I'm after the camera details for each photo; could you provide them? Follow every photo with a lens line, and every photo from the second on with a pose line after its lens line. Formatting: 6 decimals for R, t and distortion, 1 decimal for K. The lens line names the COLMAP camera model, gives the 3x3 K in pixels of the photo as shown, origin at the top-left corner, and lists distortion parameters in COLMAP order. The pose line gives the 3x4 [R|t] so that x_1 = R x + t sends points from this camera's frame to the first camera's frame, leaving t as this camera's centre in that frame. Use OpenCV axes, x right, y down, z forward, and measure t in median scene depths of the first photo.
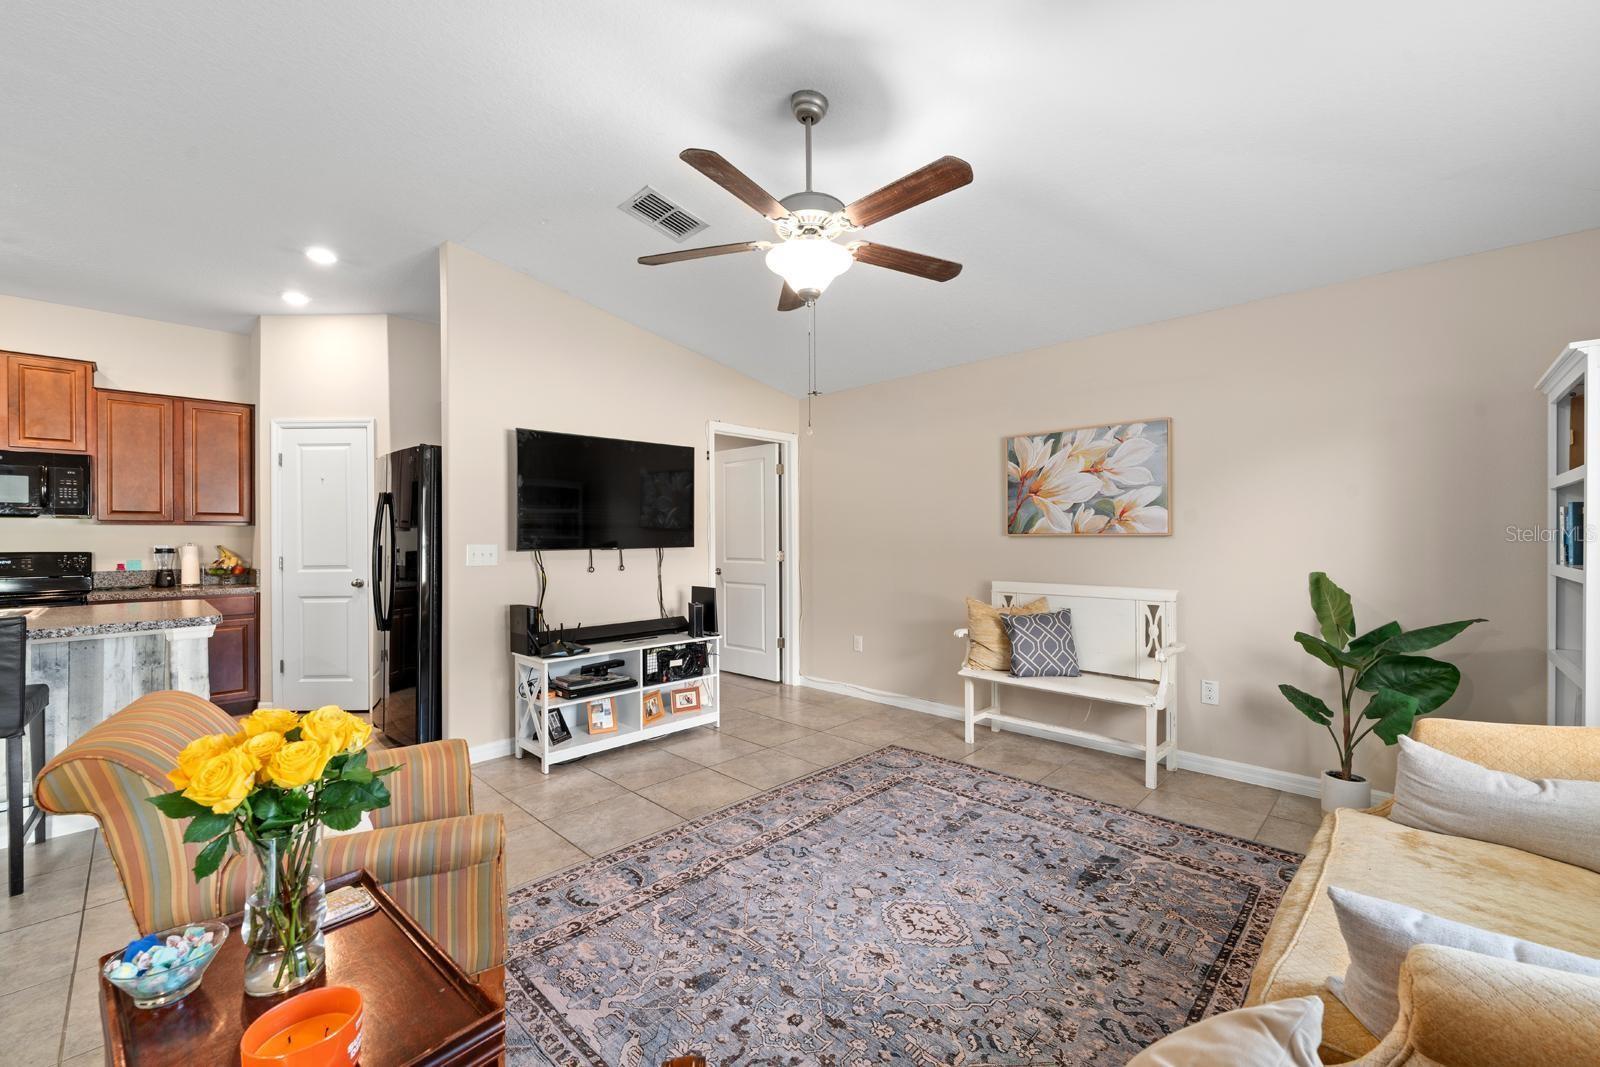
lens RADIAL K [[643.7, 0, 799.6], [0, 643.7, 537.0], [0, 0, 1]] dist [0.000462, -0.000828]
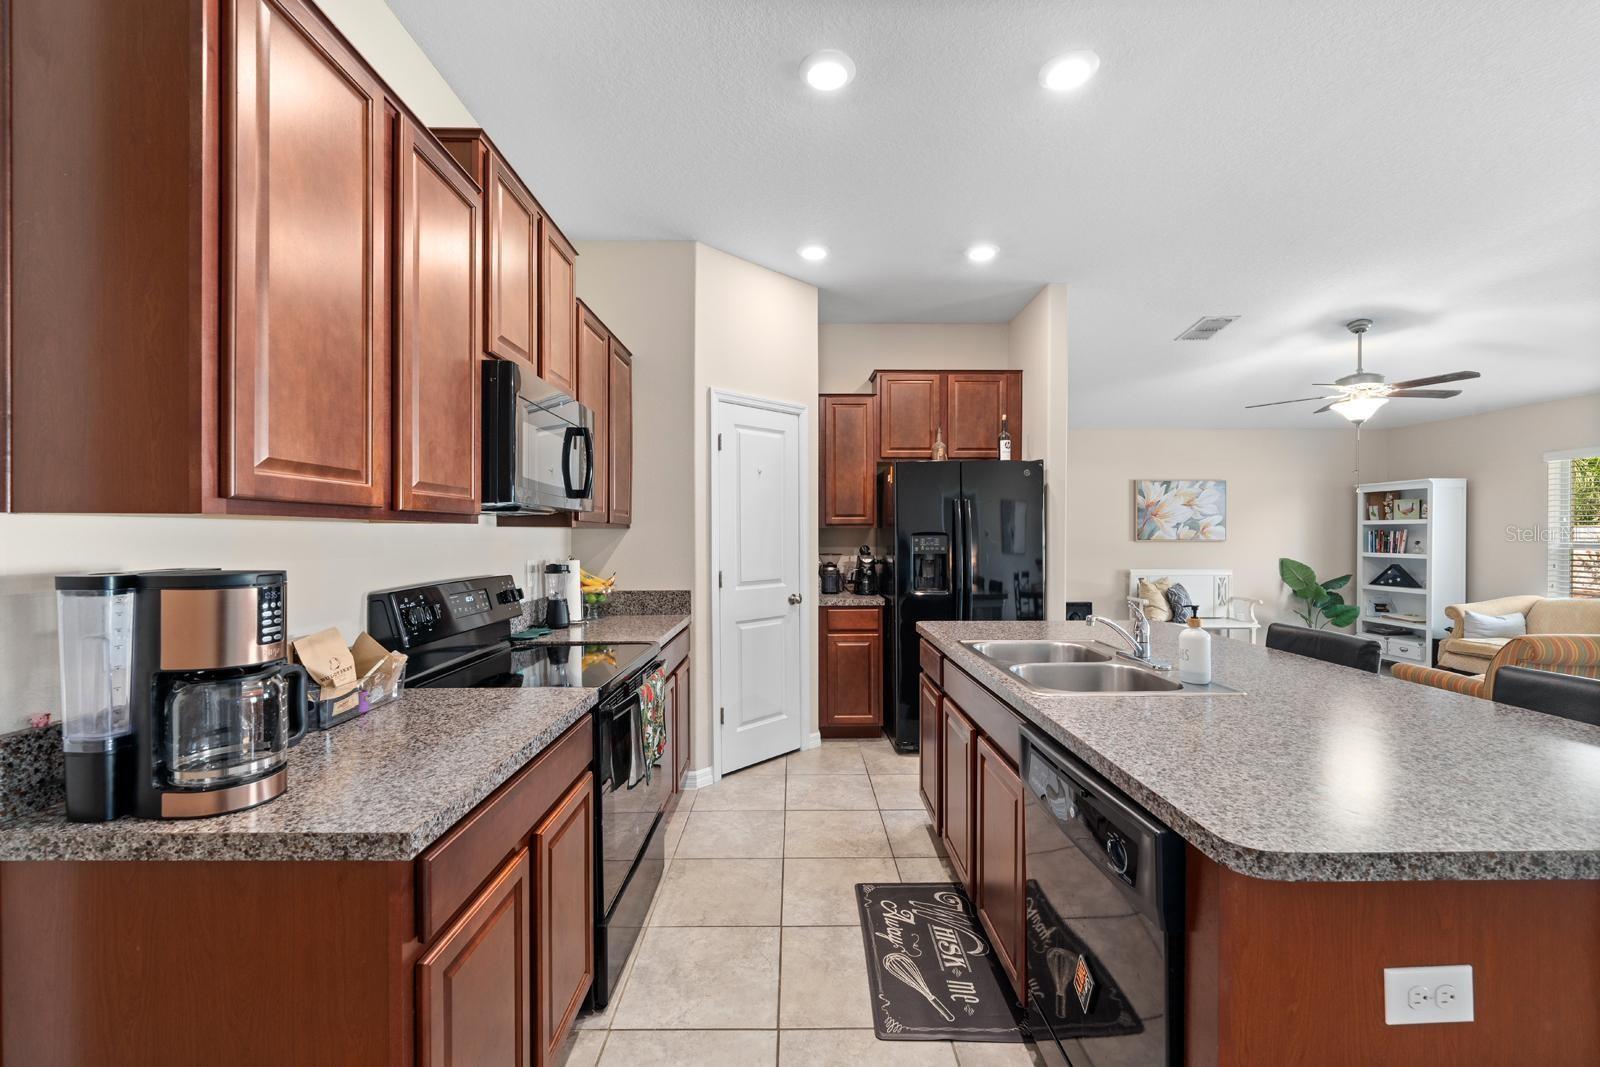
lens RADIAL K [[643.7, 0, 799.1], [0, 643.7, 539.1], [0, 0, 1]] dist [0.000462, -0.000828]
pose [[0.709754, -0.001551, 0.704448, -1.603289], [-0.002724, 0.999984, 0.004947, -0.014049], [-0.704444, -0.005430, 0.709739, 0.506045]]
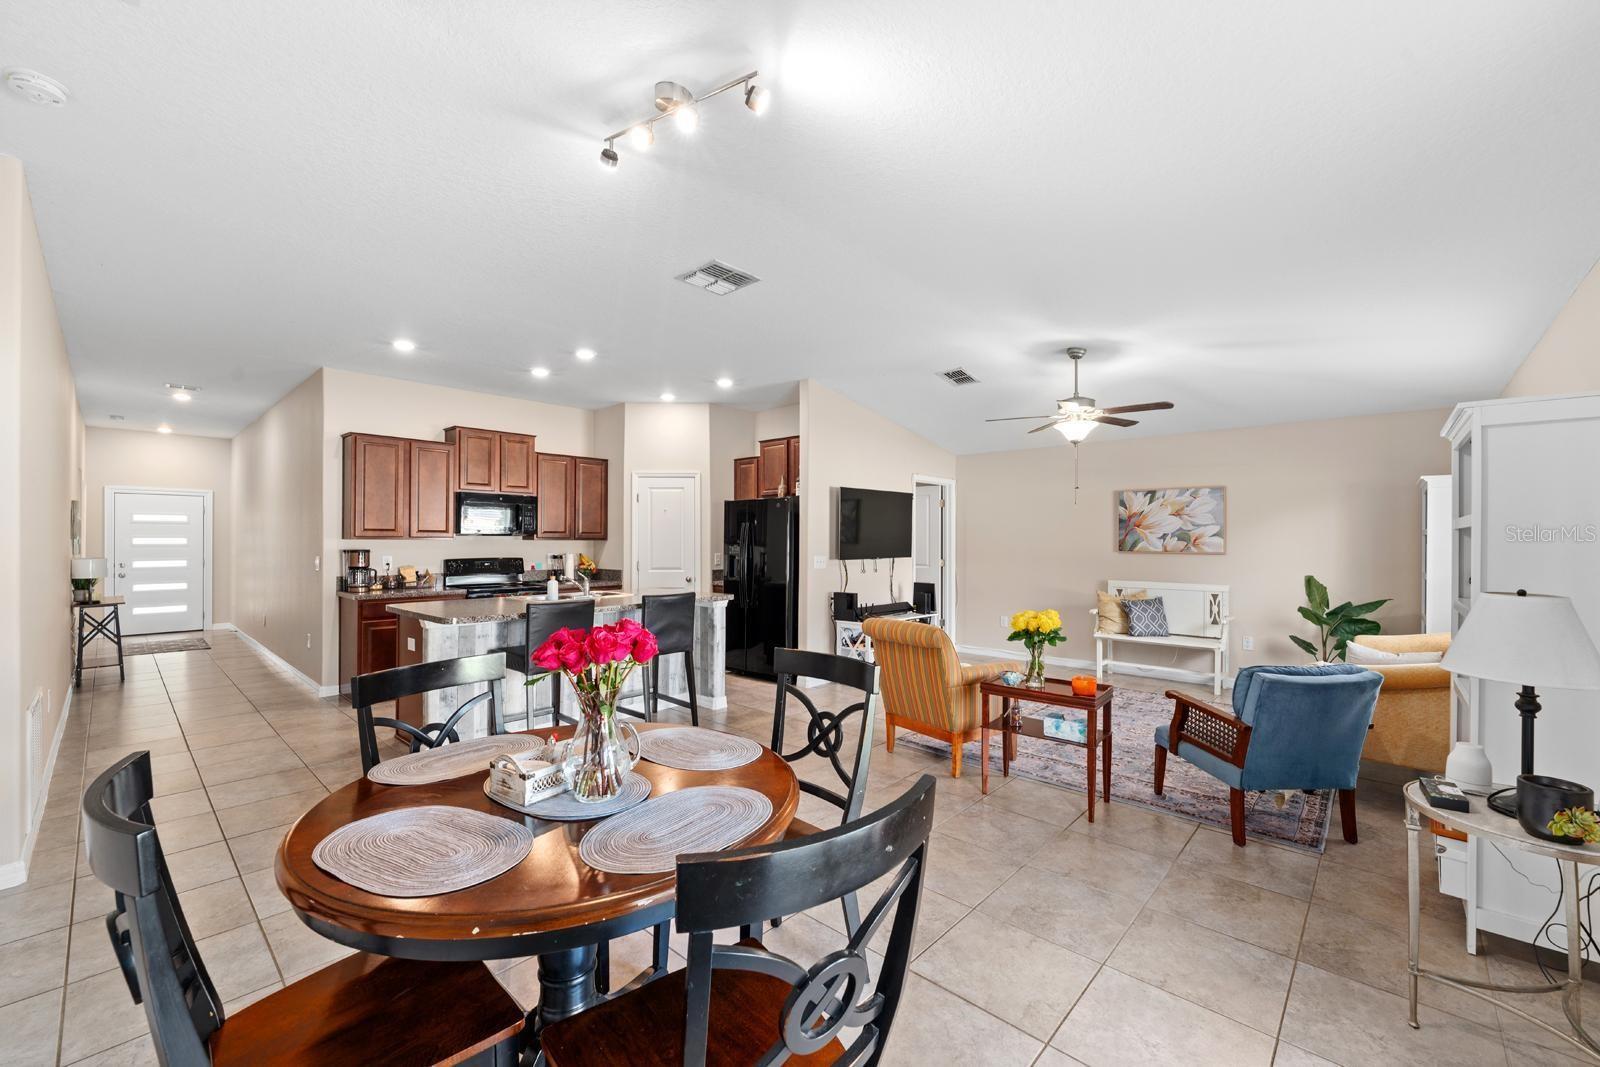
lens RADIAL K [[643.7, 0, 800.3], [0, 643.7, 537.7], [0, 0, 1]] dist [0.000462, -0.000828]
pose [[0.999573, 0.008143, 0.028076, -0.587490], [-0.008038, 0.999960, -0.003861, -0.028715], [-0.028107, 0.003634, 0.999598, -0.668819]]
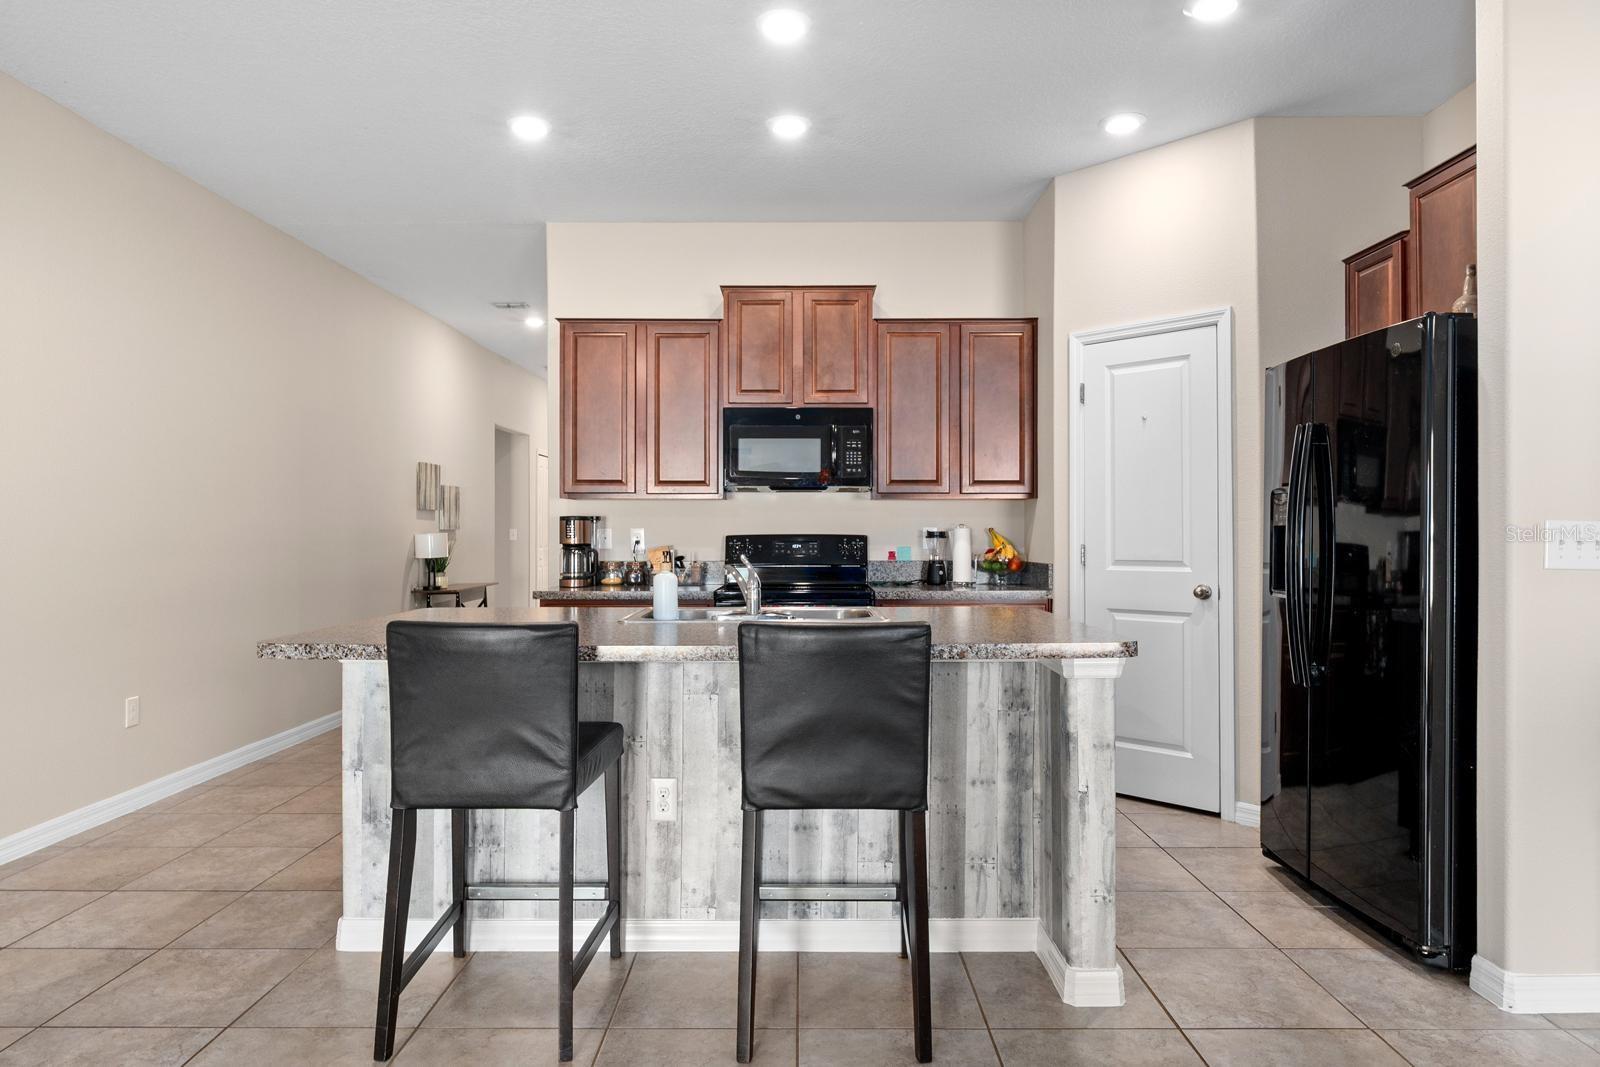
lens RADIAL K [[992.8, 0, 797.9], [0, 992.8, 527.0], [0, 0, 1]] dist [0.003189, -0.003577]
pose [[0.695343, 0.001751, -0.718676, -0.369978], [-0.002938, 0.999996, -0.000406, 0.017565], [0.718672, 0.002394, 0.695345, 0.138695]]
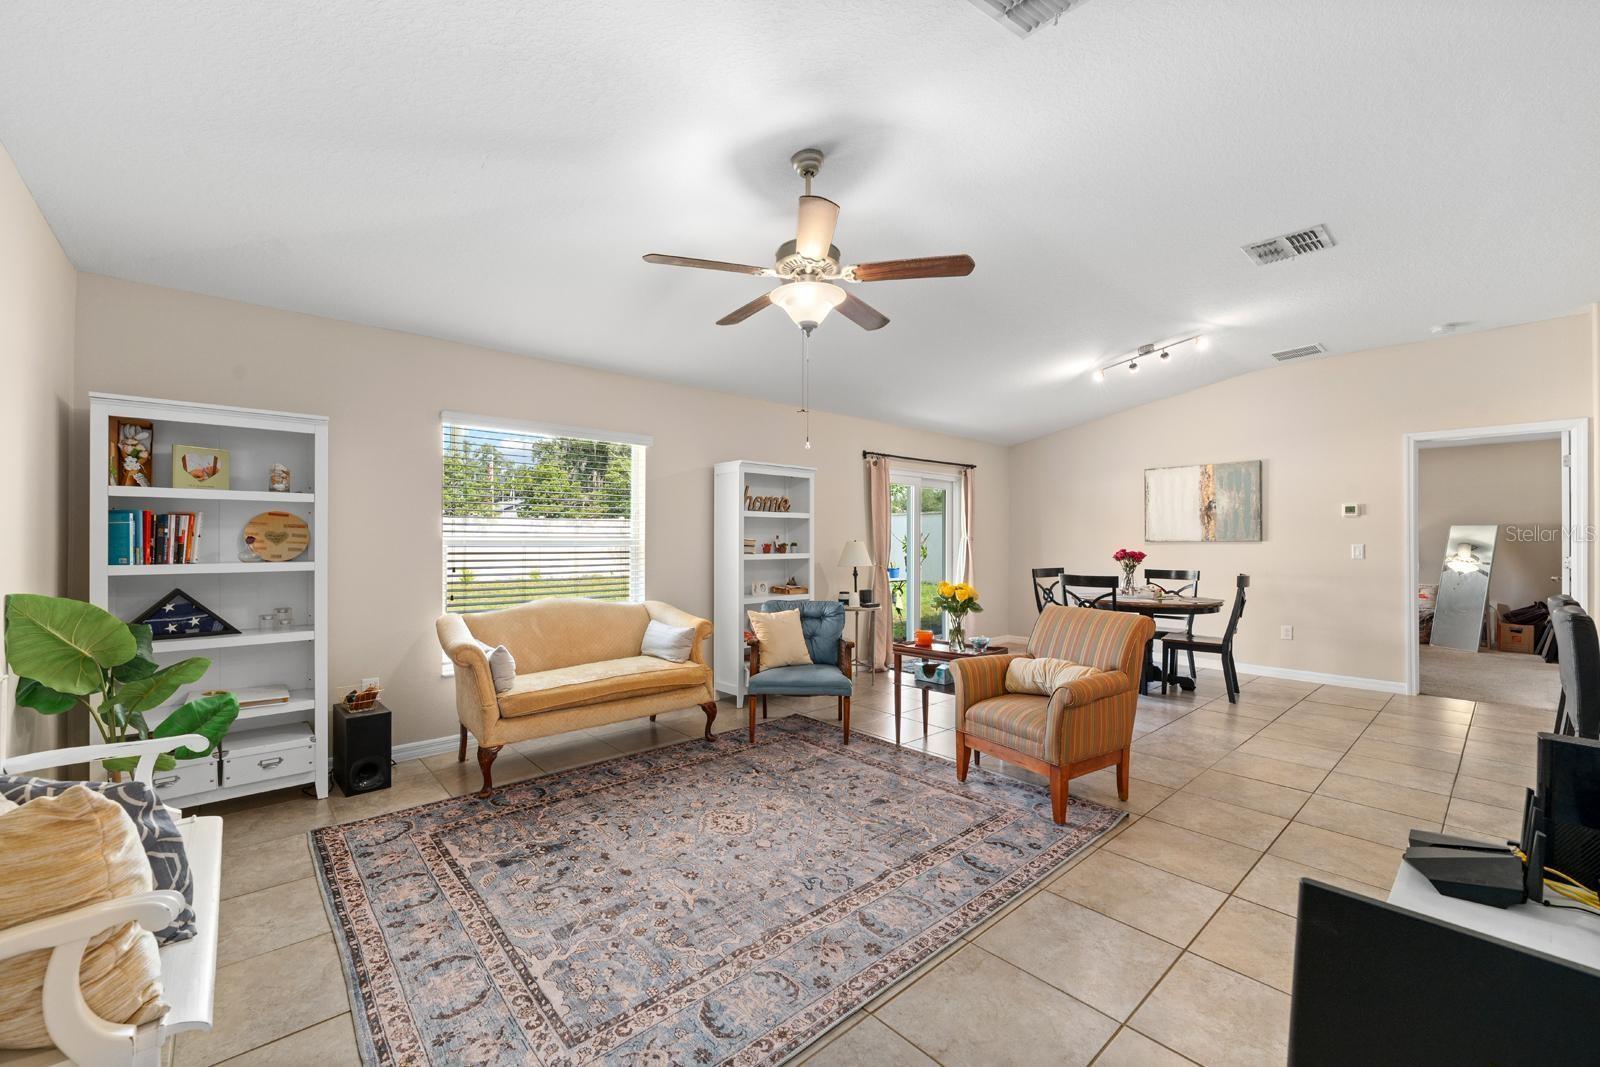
lens RADIAL K [[643.7, 0, 800.3], [0, 643.7, 540.5], [0, 0, 1]] dist [0.000462, -0.000828]
pose [[-0.997594, 0.002604, 0.069280, -0.030830], [0.002615, 0.999997, 0.000065, 0.001741], [-0.069279, 0.000246, -0.997597, 1.333909]]
